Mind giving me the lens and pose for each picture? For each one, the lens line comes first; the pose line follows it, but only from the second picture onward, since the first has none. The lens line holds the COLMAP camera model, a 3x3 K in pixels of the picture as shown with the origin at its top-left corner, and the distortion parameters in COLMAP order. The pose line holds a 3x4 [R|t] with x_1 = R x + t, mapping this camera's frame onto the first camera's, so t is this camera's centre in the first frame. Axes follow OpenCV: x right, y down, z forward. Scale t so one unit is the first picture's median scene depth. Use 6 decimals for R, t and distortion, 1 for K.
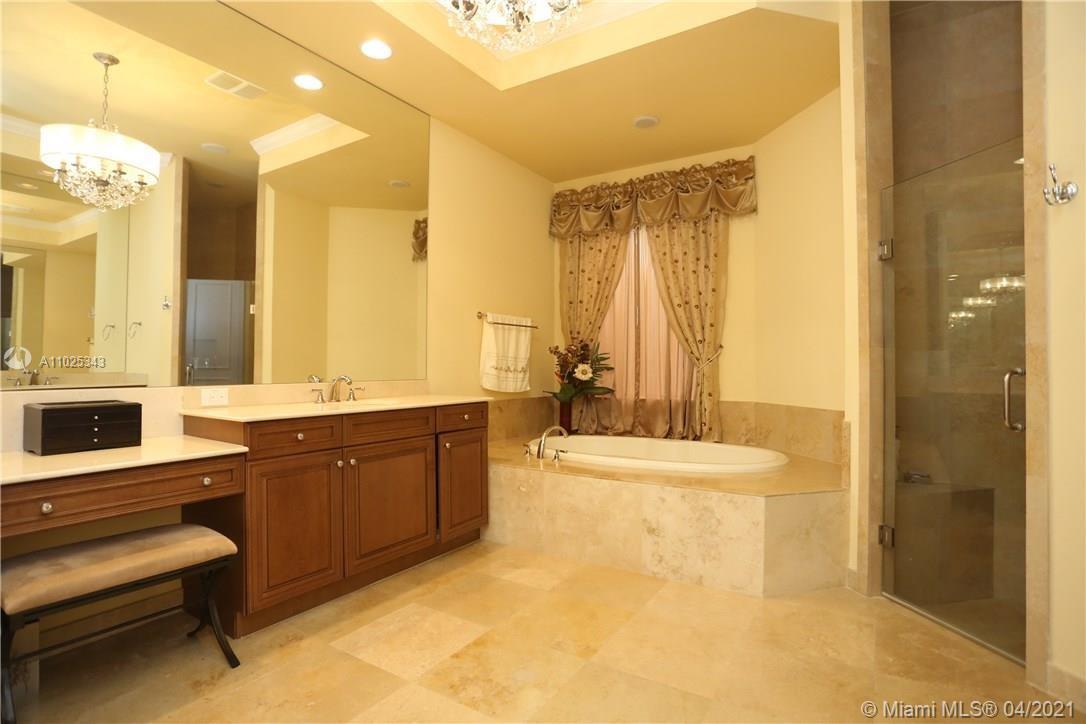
lens RADIAL K [[546.2, 0, 511.4], [0, 546.2, 362.8], [0, 0, 1]] dist [-0.056473, 0.019087]
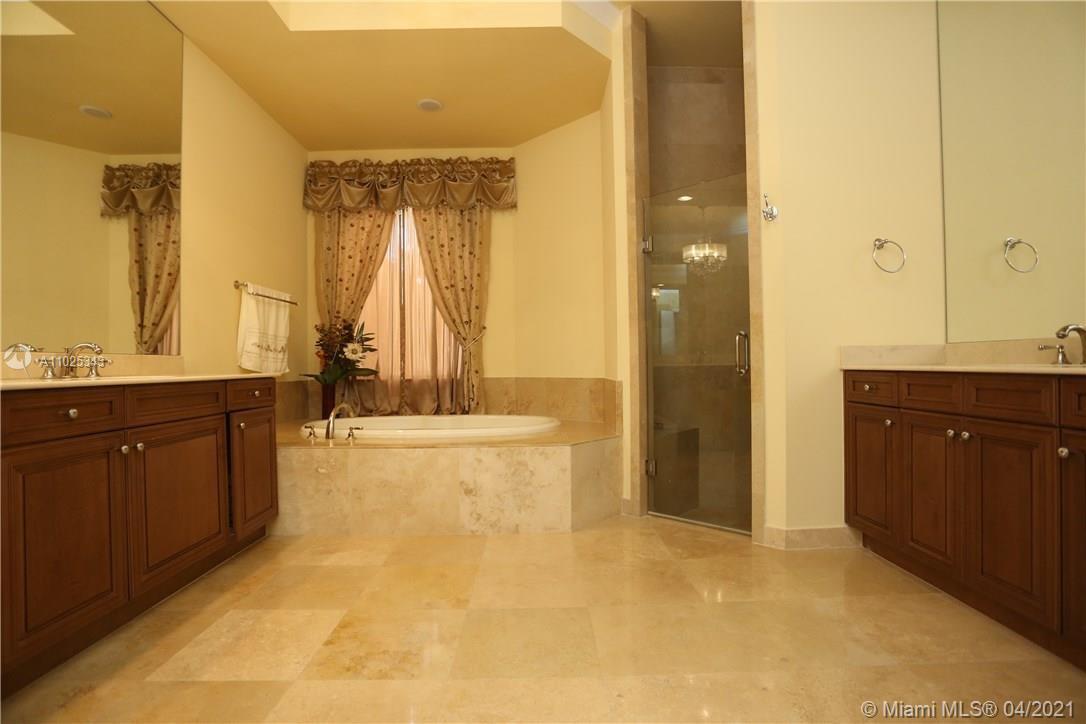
lens RADIAL K [[546.2, 0, 538.0], [0, 546.2, 358.9], [0, 0, 1]] dist [-0.056473, 0.019087]
pose [[0.831757, -0.004296, 0.555123, -0.206061], [0.005424, 0.999985, -0.000388, 0.051976], [-0.555113, 0.003334, 0.831768, 0.046619]]
